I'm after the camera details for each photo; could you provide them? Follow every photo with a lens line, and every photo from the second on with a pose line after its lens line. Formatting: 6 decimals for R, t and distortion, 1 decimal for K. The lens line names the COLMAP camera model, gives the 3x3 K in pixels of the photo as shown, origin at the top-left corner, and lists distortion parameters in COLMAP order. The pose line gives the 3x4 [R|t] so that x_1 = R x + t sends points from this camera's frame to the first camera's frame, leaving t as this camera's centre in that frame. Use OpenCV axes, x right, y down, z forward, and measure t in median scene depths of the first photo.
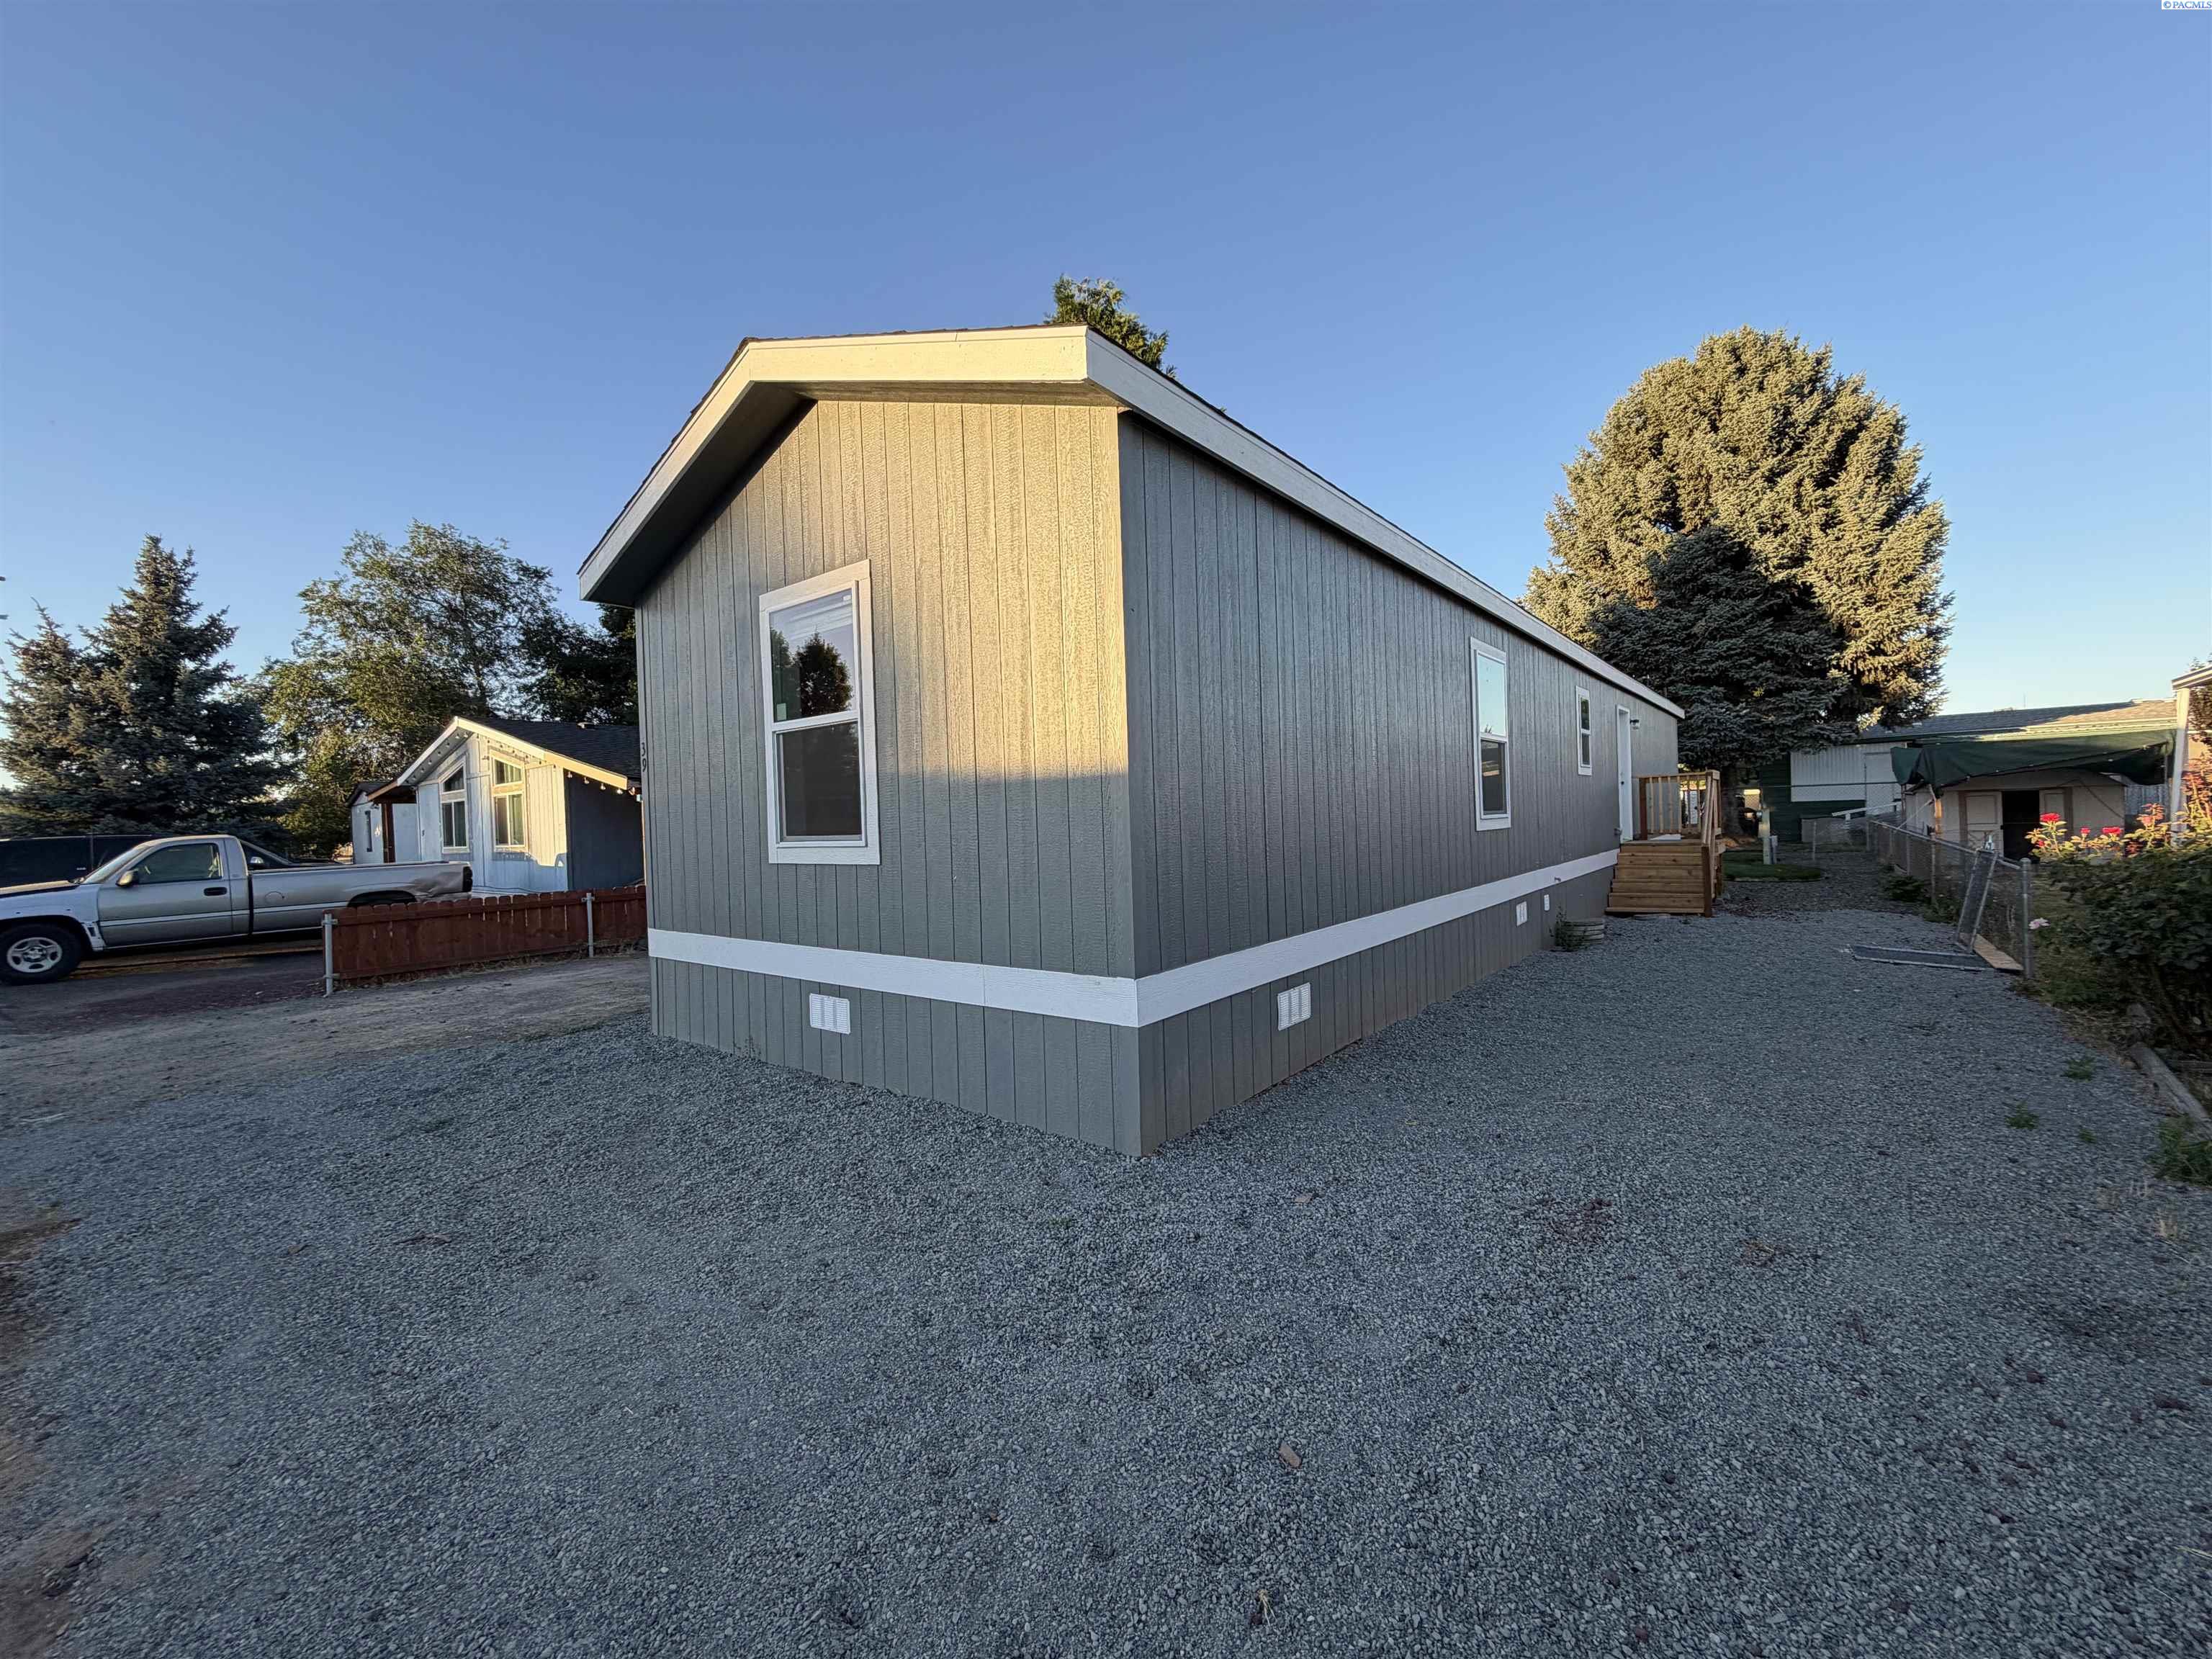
lens RADIAL K [[884.8, 0, 1111.2], [0, 884.8, 831.3], [0, 0, 1]] dist [-0.000743, 0.000538]
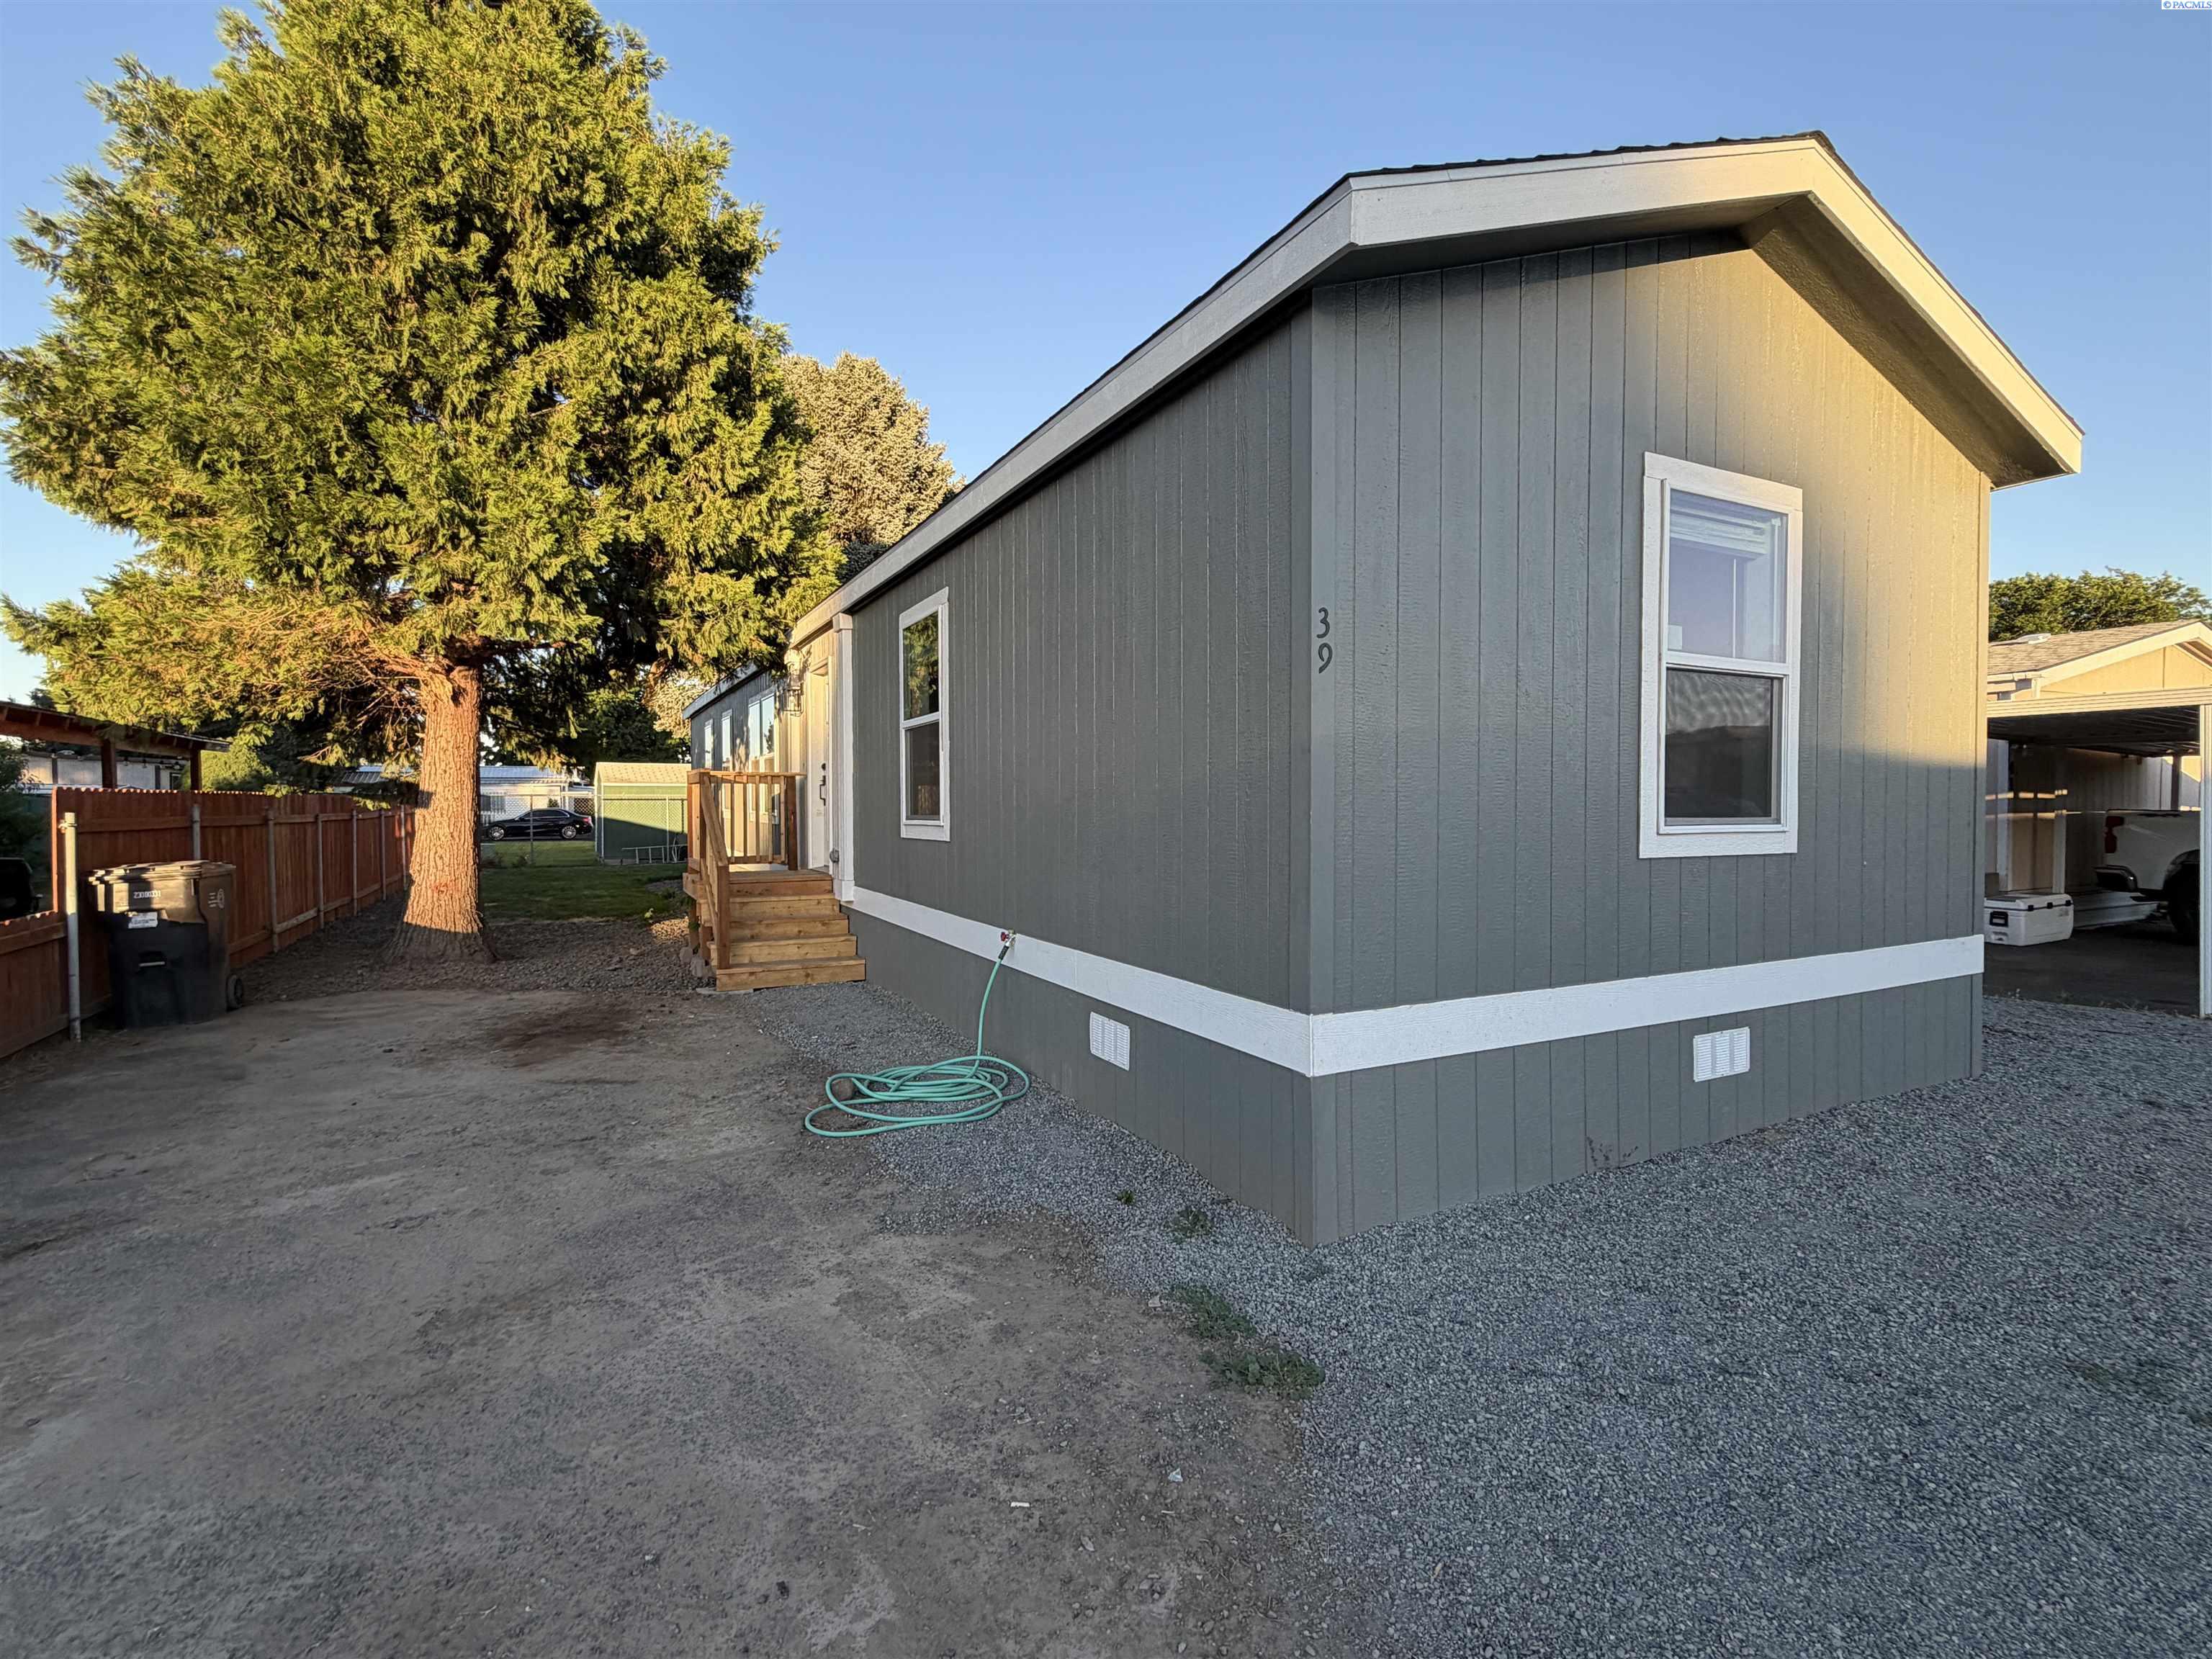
lens RADIAL K [[1033.2, 0, 1099.5], [0, 1033.2, 833.2], [0, 0, 1]] dist [-0.001422, -0.000312]
pose [[0.423823, 0.007918, 0.905710, -1.339500], [-0.000154, 0.999962, -0.008671, 0.025431], [-0.905745, 0.003536, 0.423808, 1.106185]]
